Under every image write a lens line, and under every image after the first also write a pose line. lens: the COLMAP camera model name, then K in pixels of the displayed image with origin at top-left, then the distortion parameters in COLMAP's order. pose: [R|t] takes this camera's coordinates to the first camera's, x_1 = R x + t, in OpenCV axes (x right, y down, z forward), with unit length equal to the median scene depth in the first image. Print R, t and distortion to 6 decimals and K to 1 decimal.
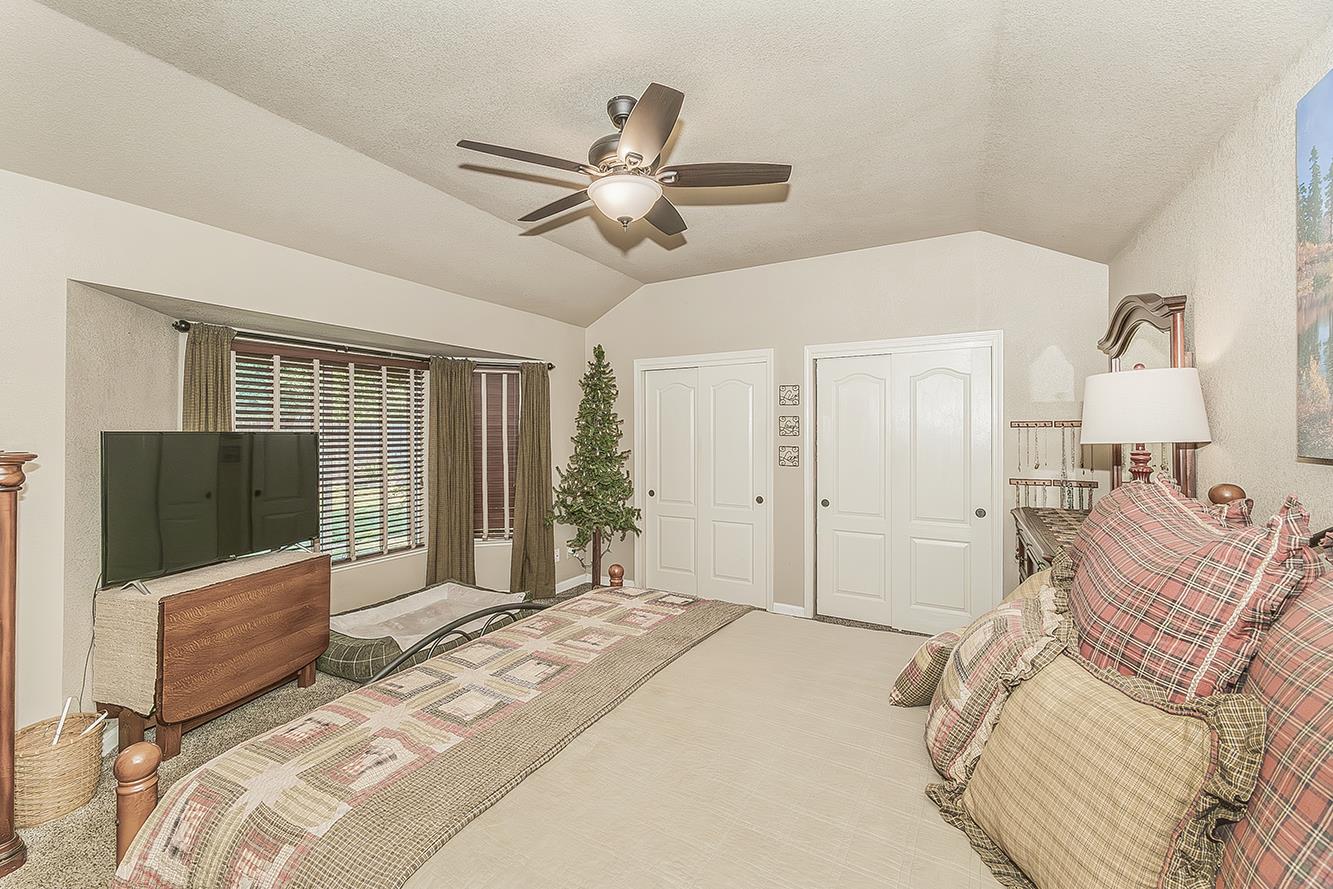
lens RADIAL K [[563.5, 0, 674.4], [0, 563.5, 433.4], [0, 0, 1]] dist [0.000526, 0.000010]
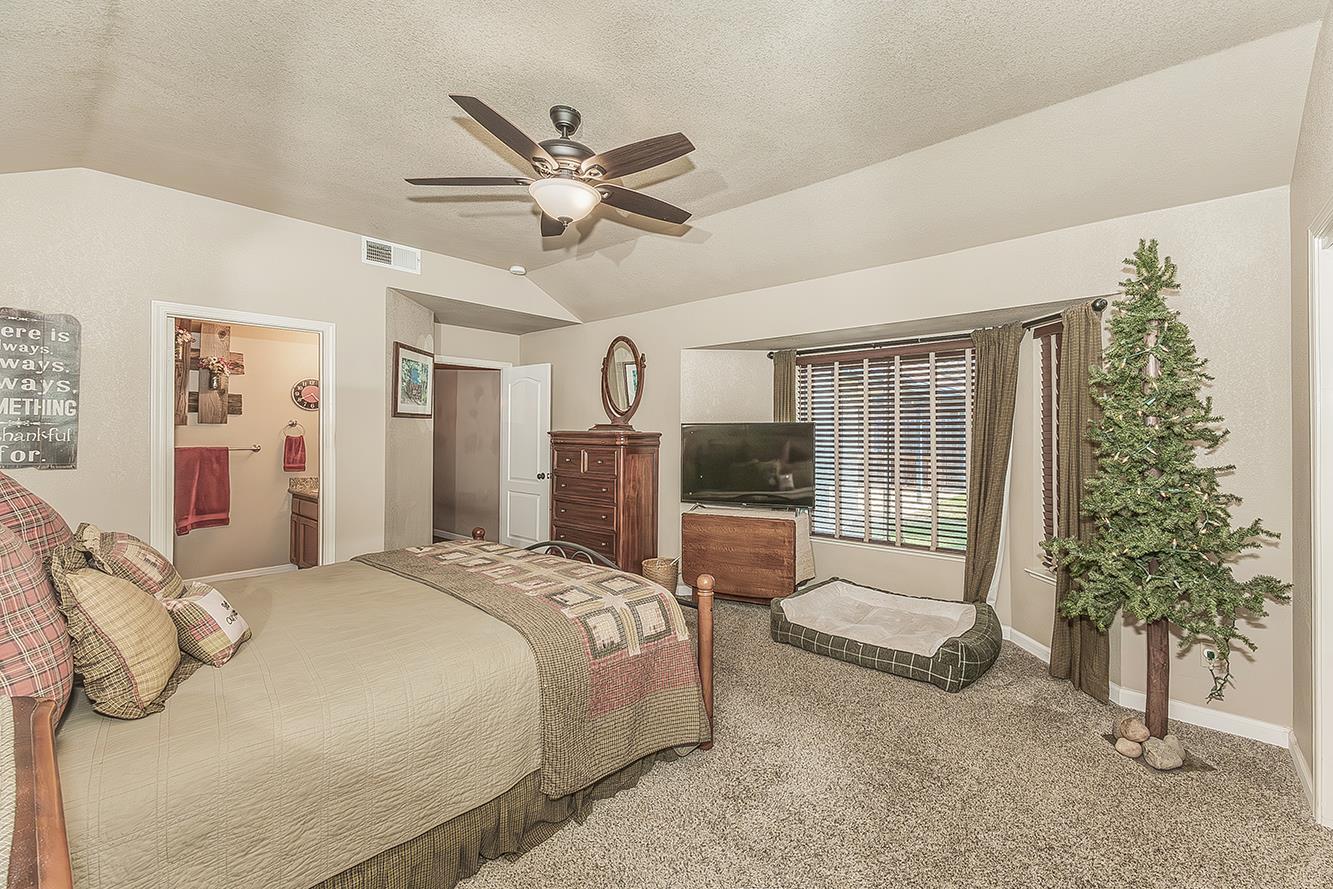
lens RADIAL K [[563.5, 0, 674.4], [0, 563.5, 433.4], [0, 0, 1]] dist [0.000526, 0.000010]
pose [[-0.227486, 0.011316, -0.973716, 0.580751], [0.005698, 0.999931, 0.010290, 0.005817], [0.973765, -0.003207, -0.227535, 0.903469]]
